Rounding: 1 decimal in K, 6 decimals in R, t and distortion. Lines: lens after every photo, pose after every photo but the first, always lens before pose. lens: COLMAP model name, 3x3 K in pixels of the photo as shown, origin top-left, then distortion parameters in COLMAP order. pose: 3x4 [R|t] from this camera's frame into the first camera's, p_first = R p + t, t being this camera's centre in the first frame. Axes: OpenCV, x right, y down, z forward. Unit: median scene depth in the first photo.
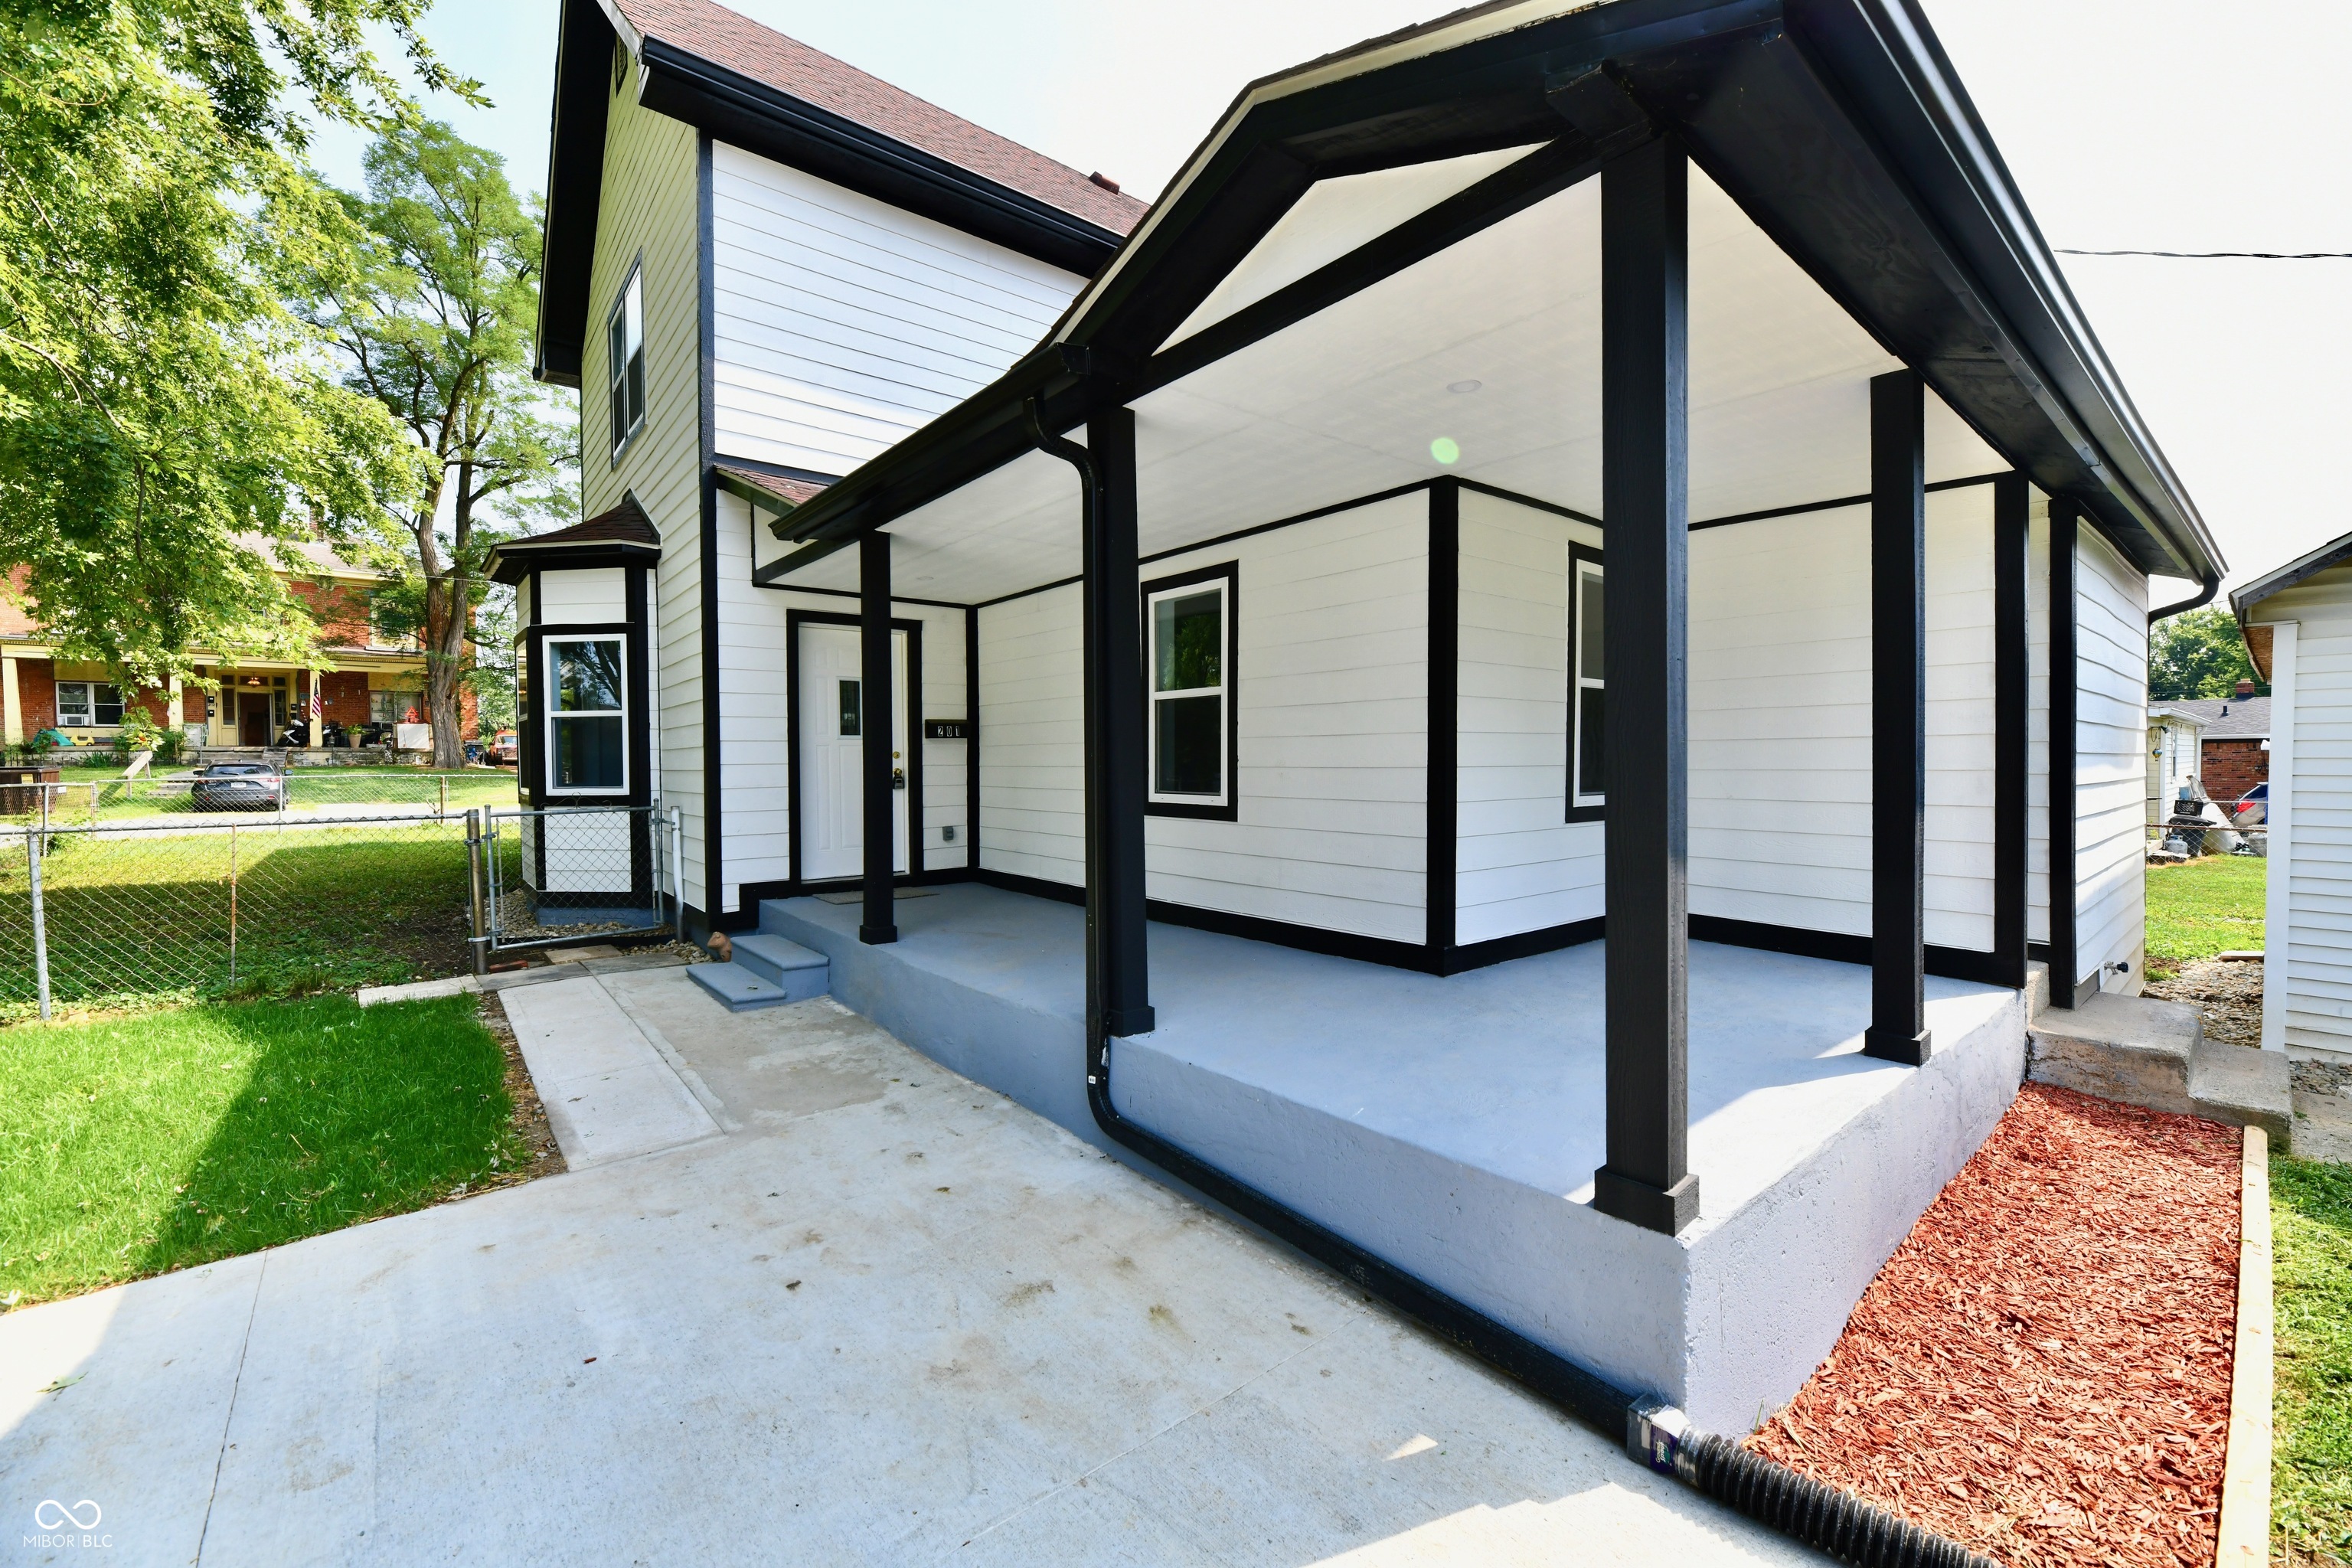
lens RADIAL K [[949.8, 0, 1176.0], [0, 949.8, 784.0], [0, 0, 1]] dist [0.000954, 0.000055]
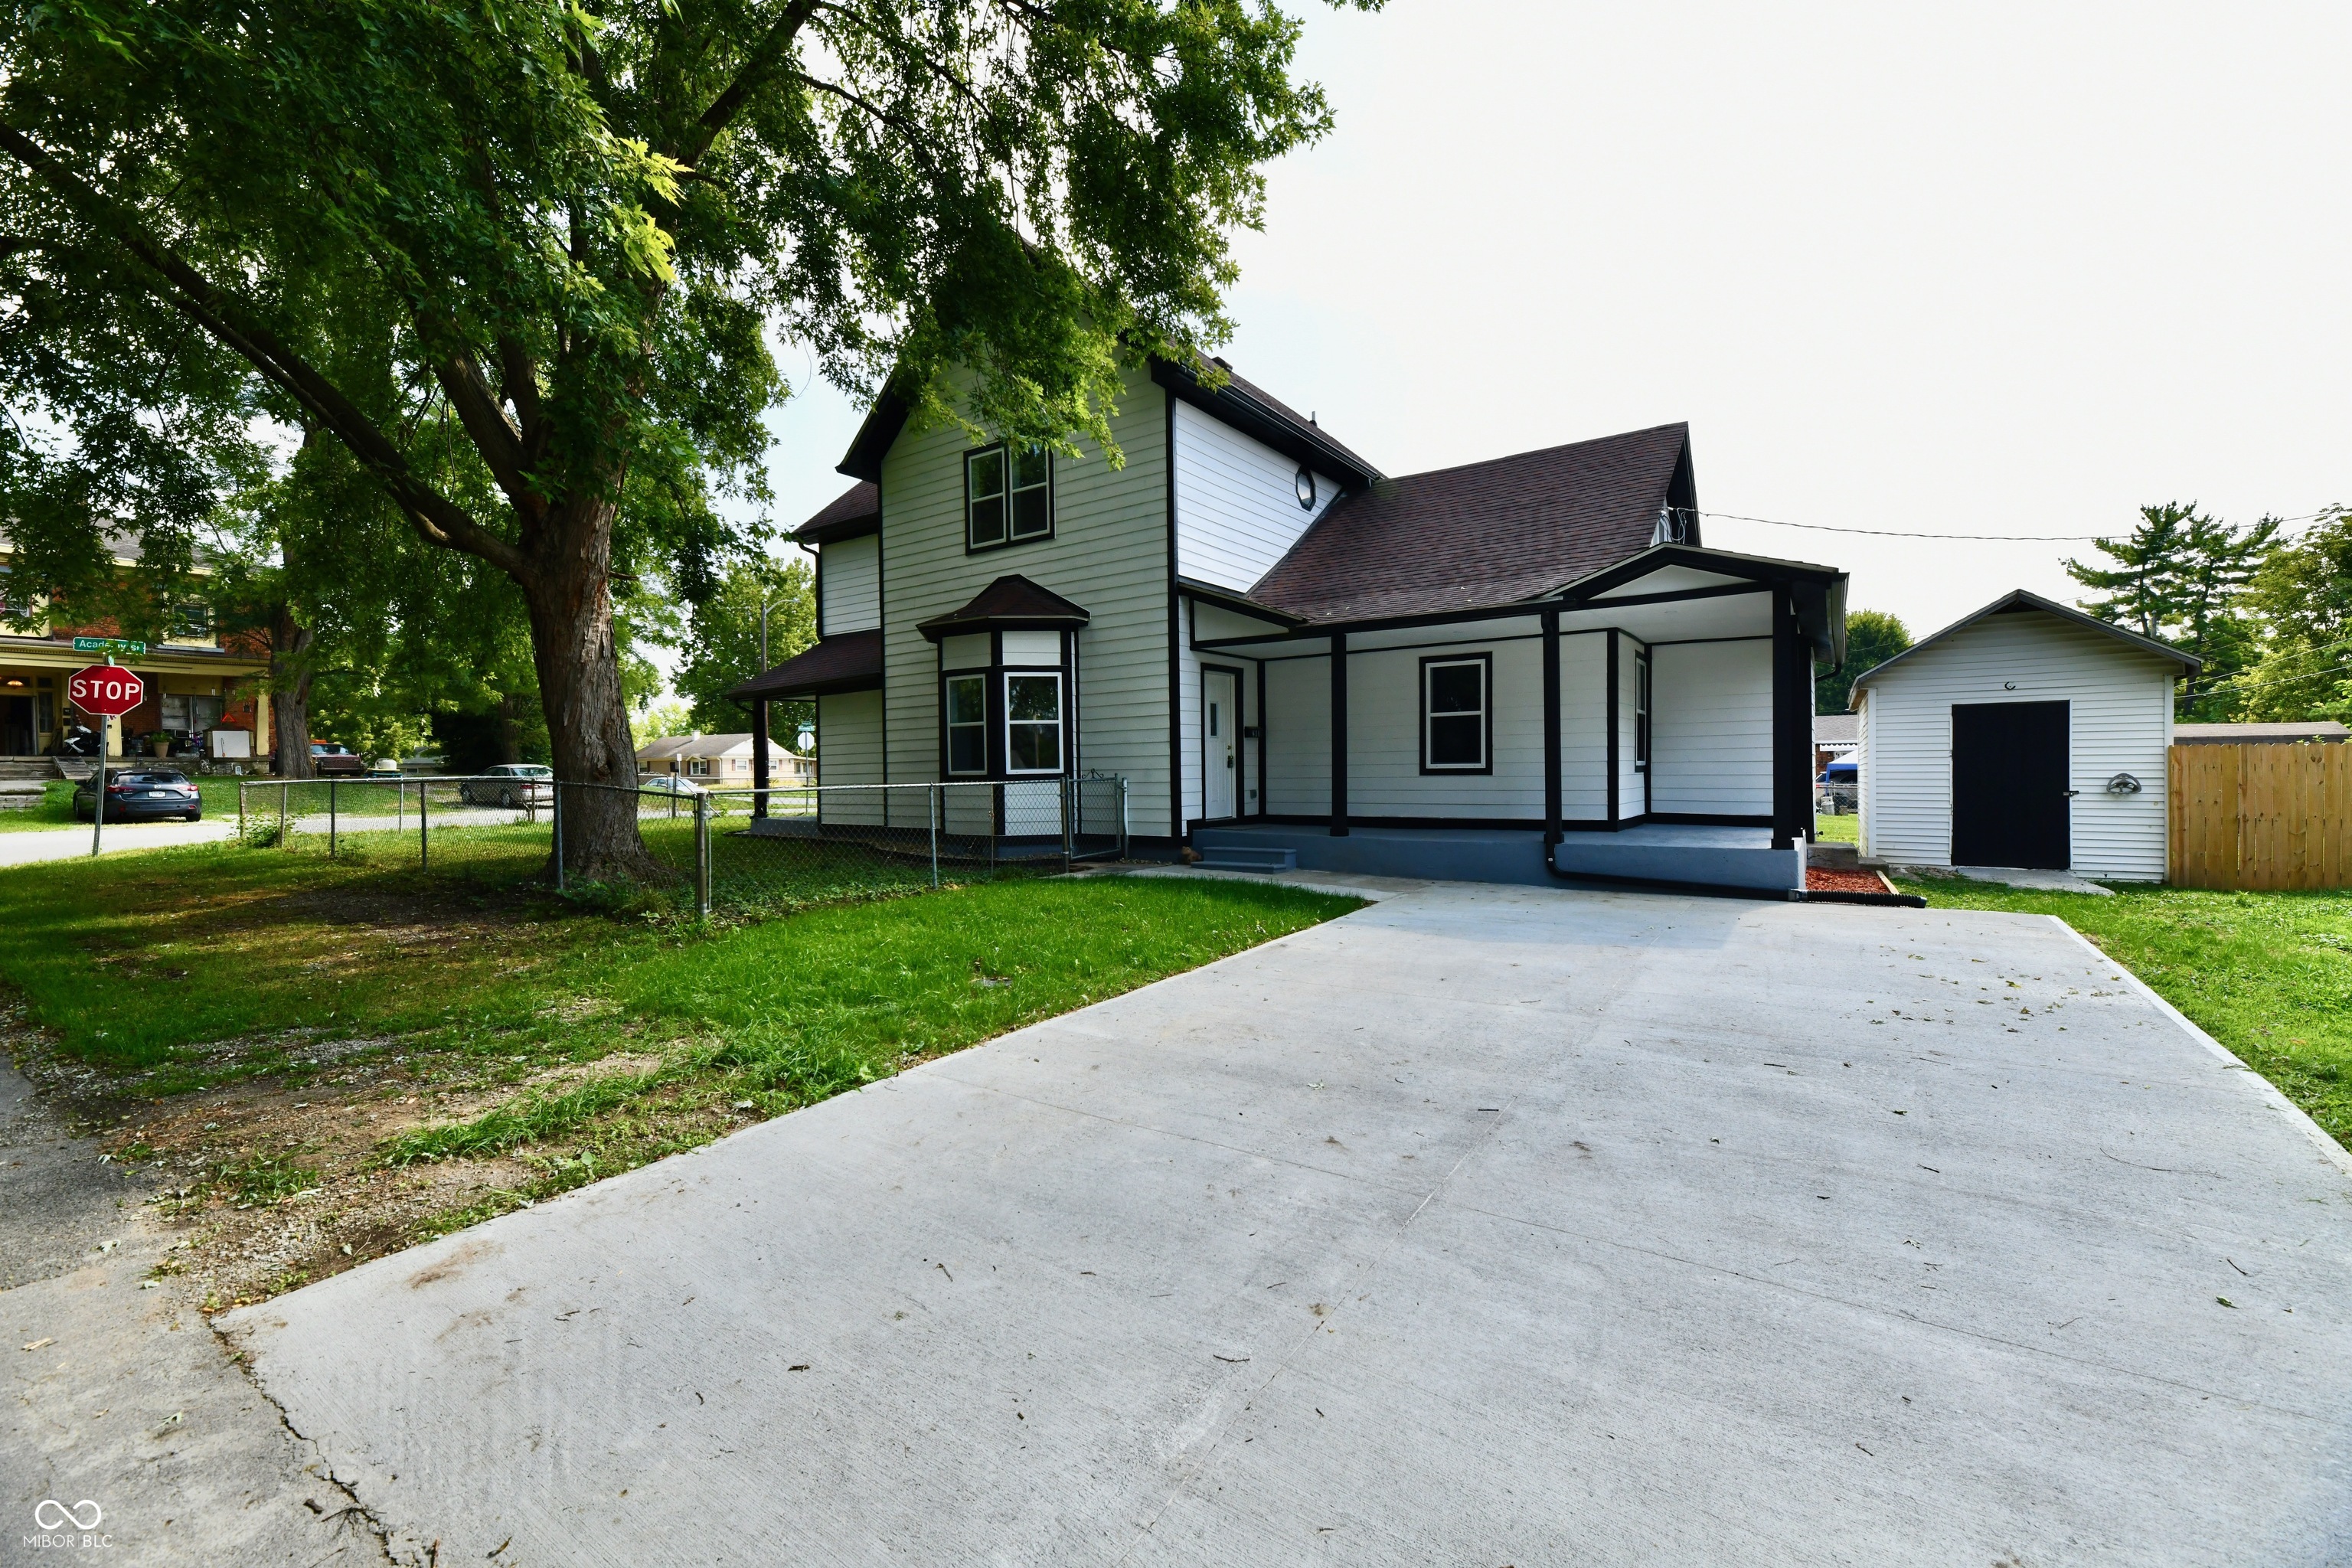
lens RADIAL K [[949.8, 0, 1176.0], [0, 949.8, 784.0], [0, 0, 1]] dist [0.000954, 0.000055]
pose [[0.963479, -0.013377, 0.267450, -0.821799], [0.015968, 0.999844, -0.007515, 0.044771], [-0.267308, 0.011511, 0.963542, -0.589855]]
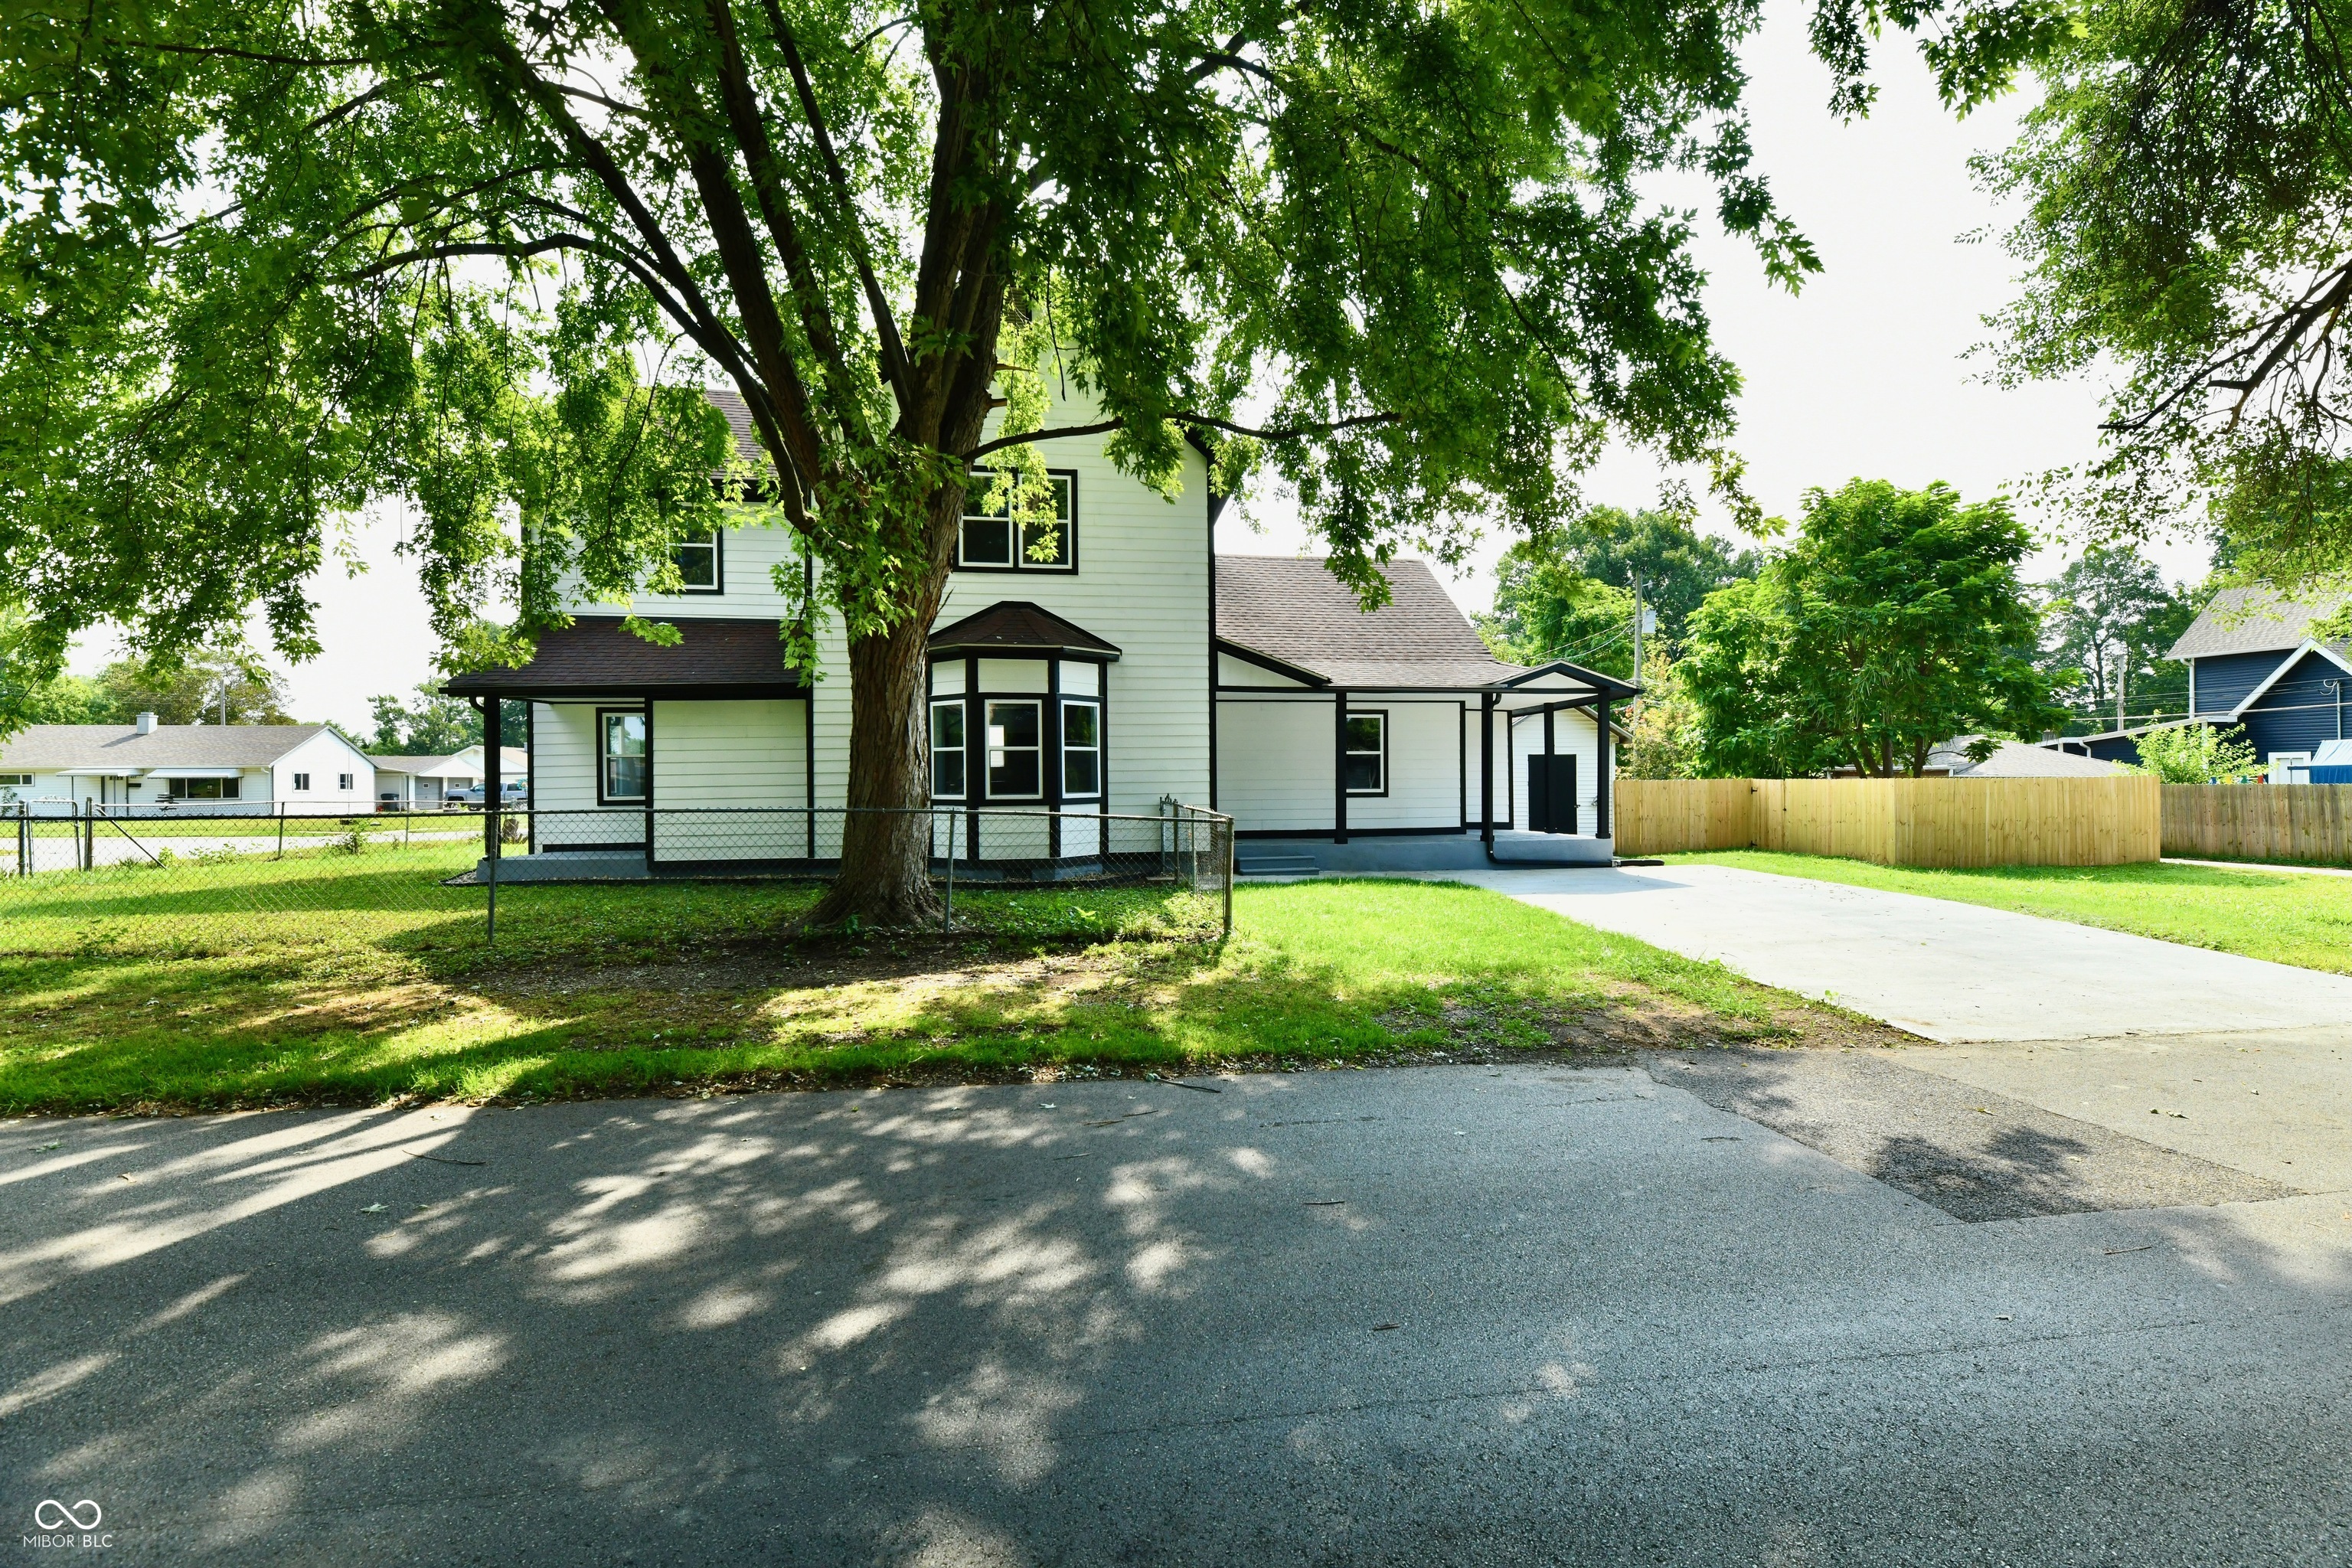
lens RADIAL K [[949.8, 0, 1176.0], [0, 949.8, 784.0], [0, 0, 1]] dist [0.000954, 0.000055]
pose [[0.532004, -0.004880, 0.846728, -1.952837], [0.022332, 0.999716, -0.008270, 0.005633], [-0.846447, 0.023309, 0.531962, -0.024650]]
